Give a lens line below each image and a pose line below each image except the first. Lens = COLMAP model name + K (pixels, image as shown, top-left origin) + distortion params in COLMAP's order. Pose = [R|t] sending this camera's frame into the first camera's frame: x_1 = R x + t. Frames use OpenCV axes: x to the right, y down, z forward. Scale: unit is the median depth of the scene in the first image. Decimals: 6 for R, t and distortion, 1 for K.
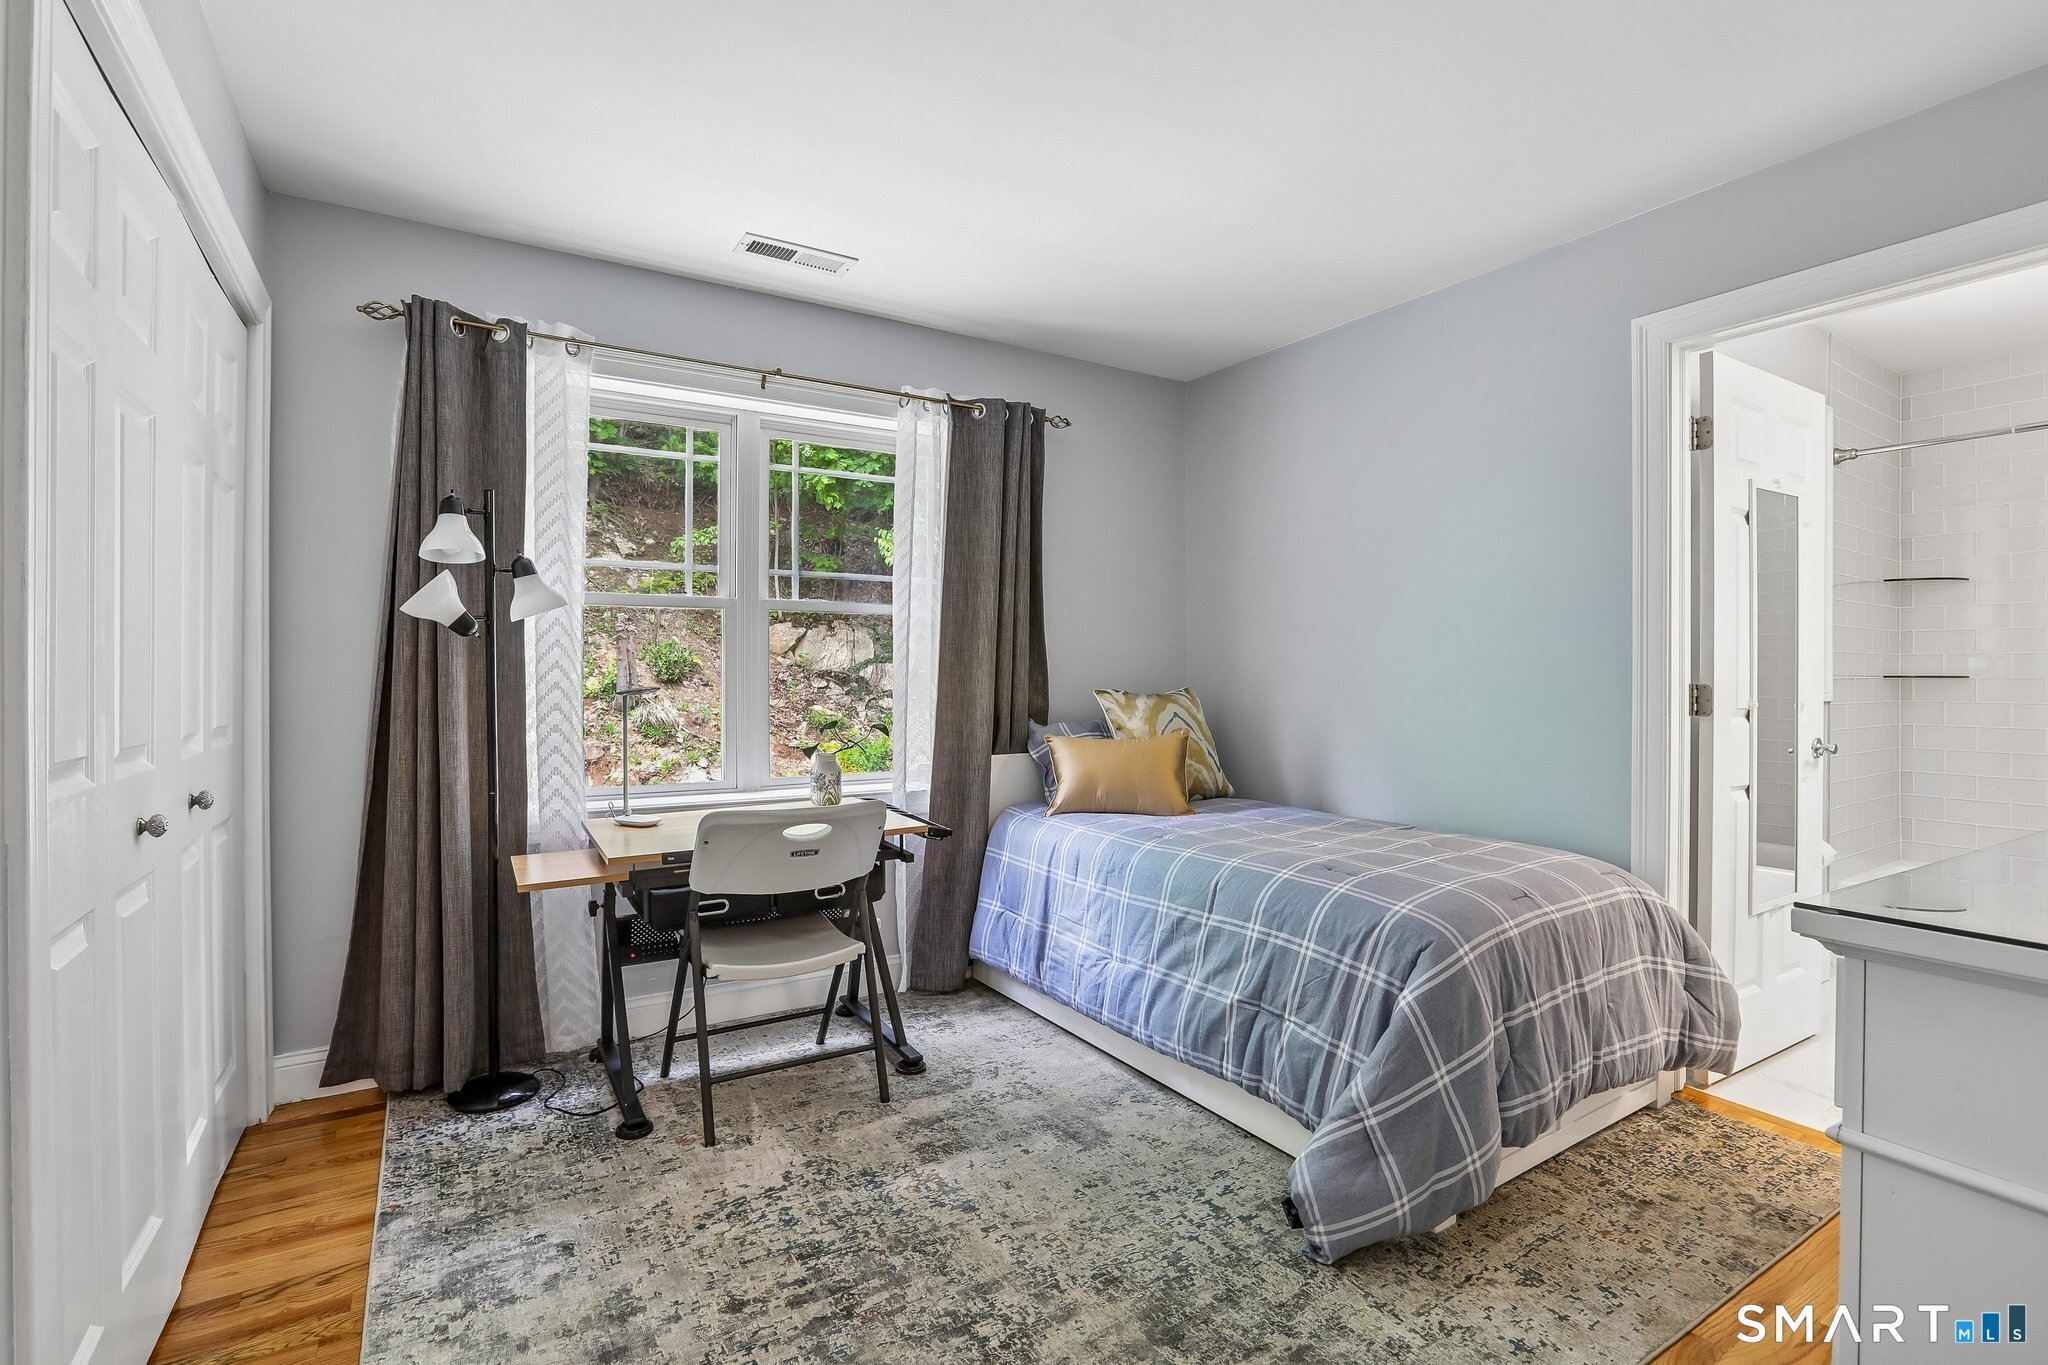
lens RADIAL K [[951.7, 0, 1030.1], [0, 951.7, 674.4], [0, 0, 1]] dist [-0.034147, 0.013536]
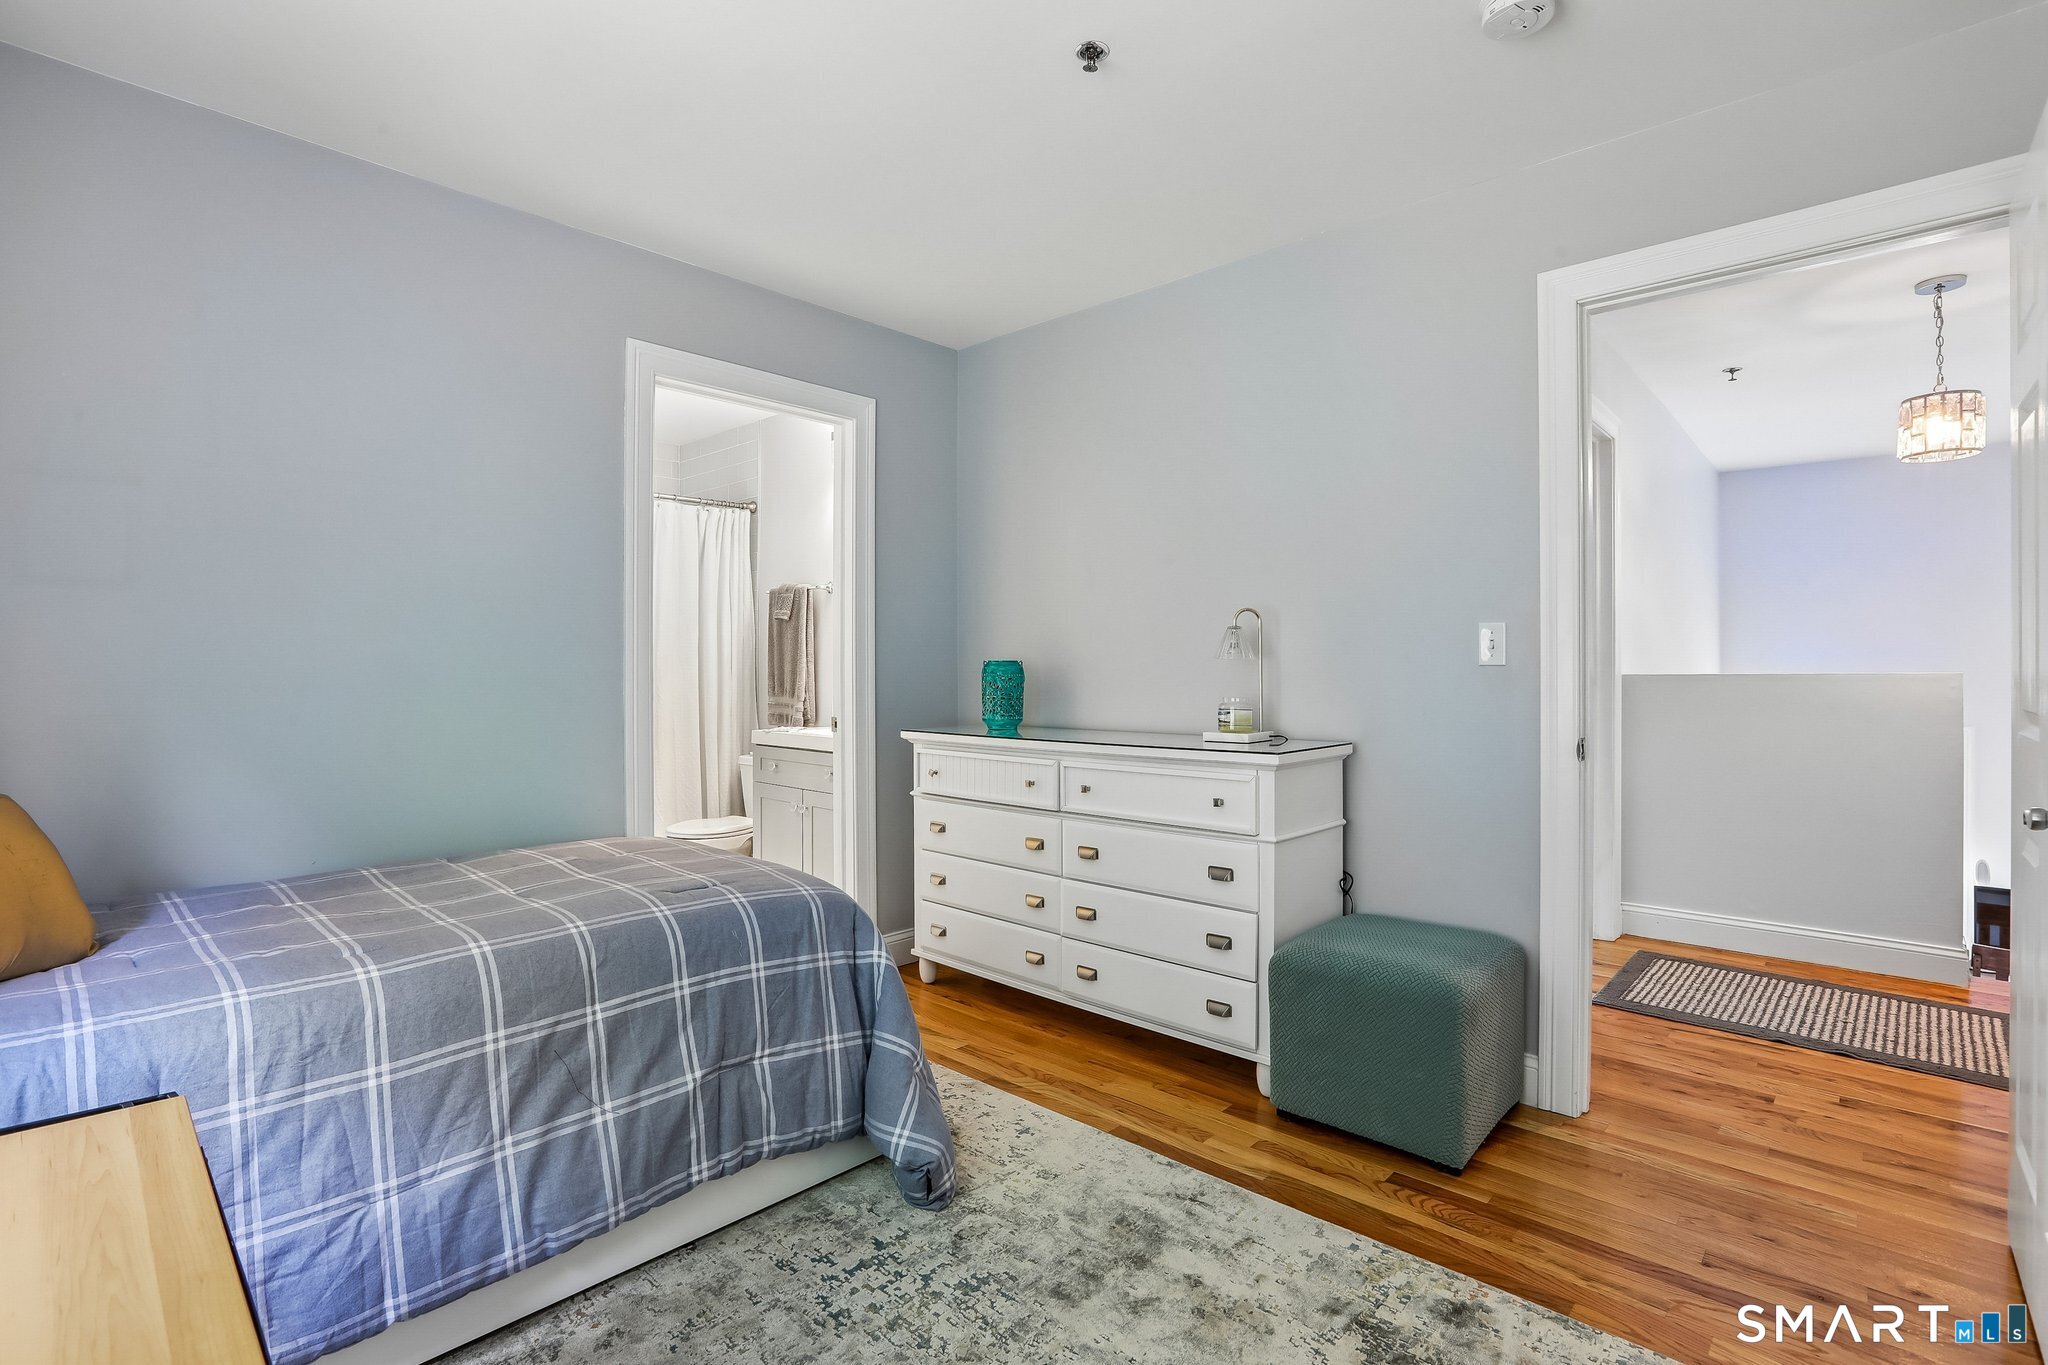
lens RADIAL K [[951.7, 0, 1029.5], [0, 951.7, 685.5], [0, 0, 1]] dist [-0.034147, 0.013536]
pose [[-0.251729, -0.008510, 0.967760, -0.569803], [0.006717, 0.999922, 0.010540, 0.012306], [-0.967774, 0.009153, -0.251653, 0.878099]]
